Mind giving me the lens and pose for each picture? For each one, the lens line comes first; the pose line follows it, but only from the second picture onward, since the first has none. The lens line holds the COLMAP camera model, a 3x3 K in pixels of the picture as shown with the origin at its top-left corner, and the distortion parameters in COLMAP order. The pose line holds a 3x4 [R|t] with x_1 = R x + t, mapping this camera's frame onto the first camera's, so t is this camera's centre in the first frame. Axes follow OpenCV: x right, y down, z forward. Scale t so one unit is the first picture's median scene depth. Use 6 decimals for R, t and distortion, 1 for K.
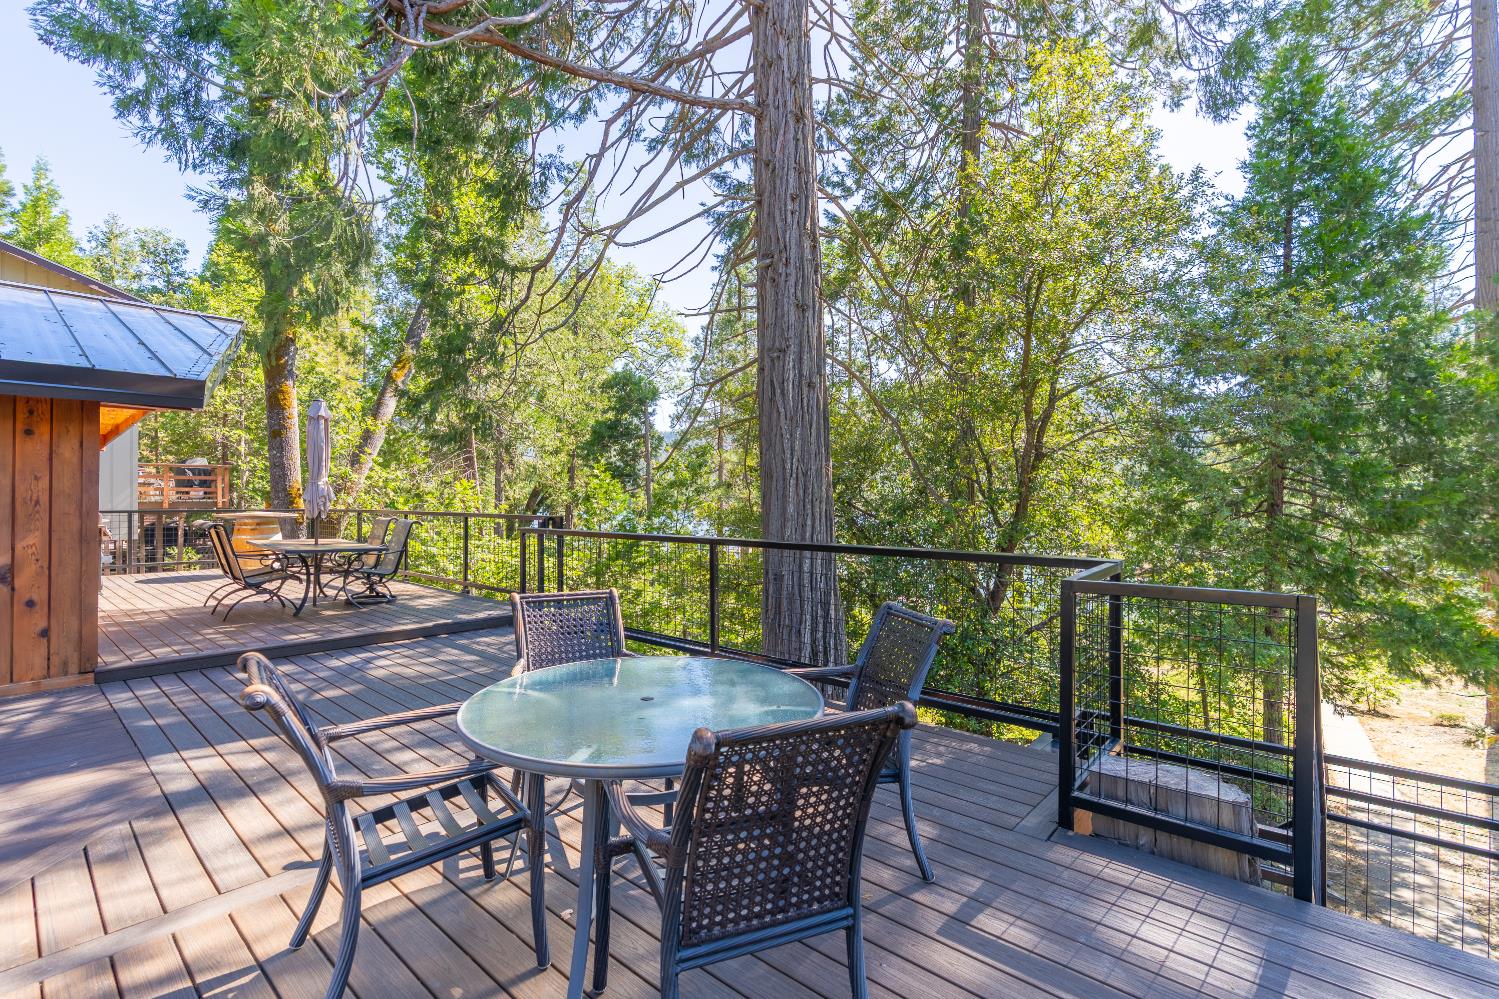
lens RADIAL K [[682.6, 0, 752.5], [0, 682.6, 499.9], [0, 0, 1]] dist [0.000096, -0.000138]
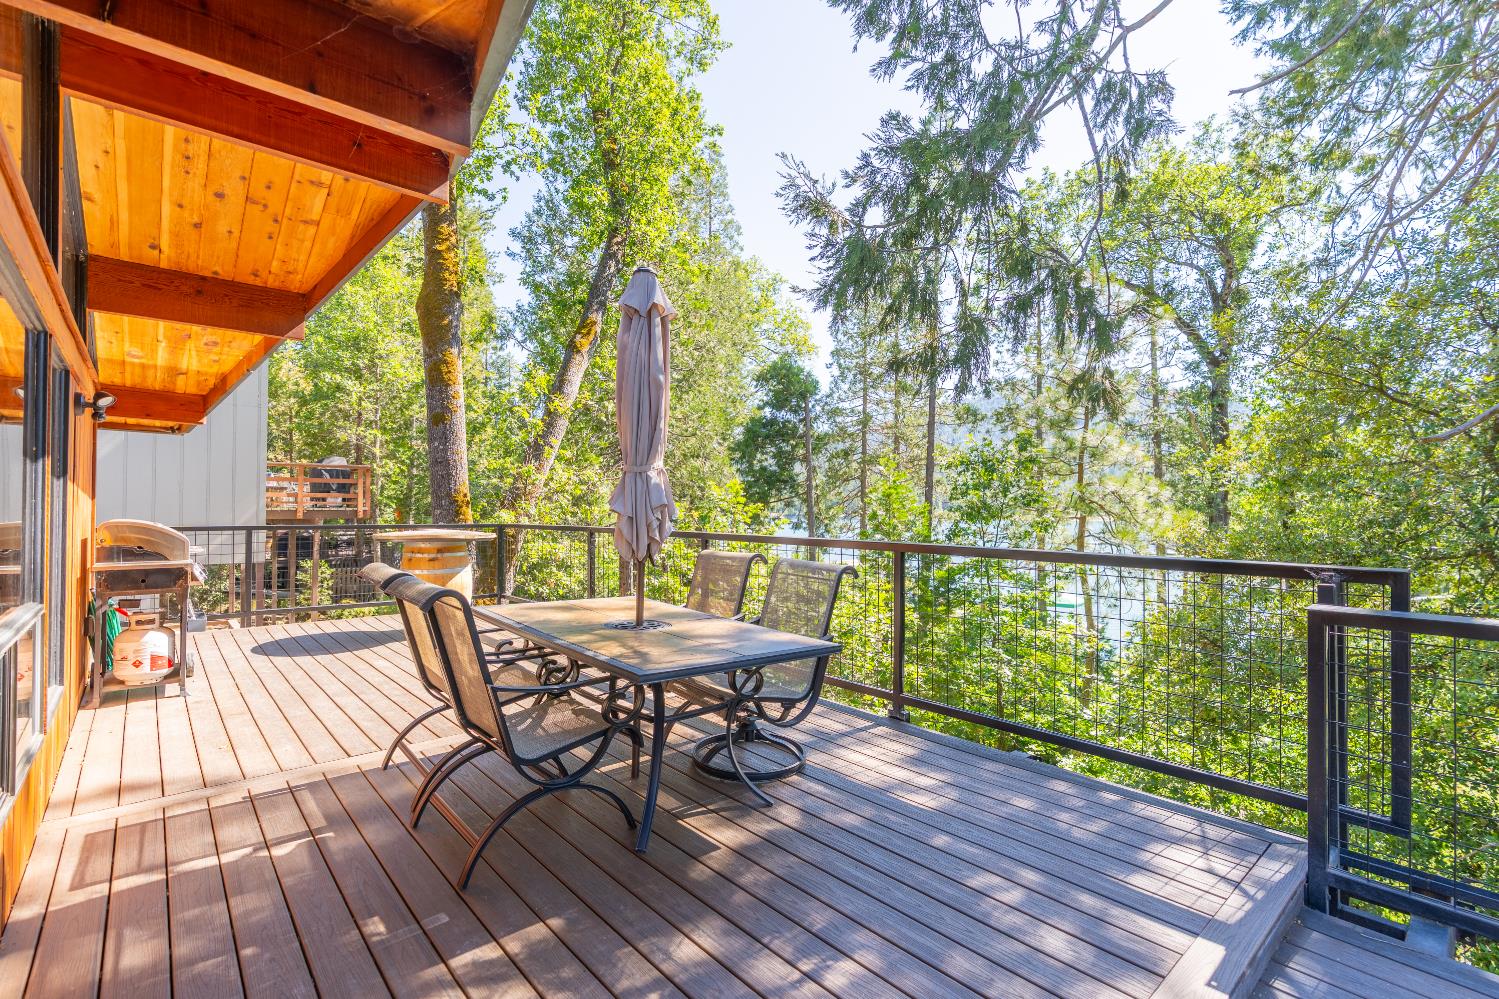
lens RADIAL K [[682.6, 0, 747.0], [0, 682.6, 505.2], [0, 0, 1]] dist [0.000096, -0.000138]
pose [[0.991637, 0.004944, -0.128960, -0.171729], [-0.005718, 0.999968, -0.005629, -0.001326], [0.128928, 0.006319, 0.991634, 0.198547]]
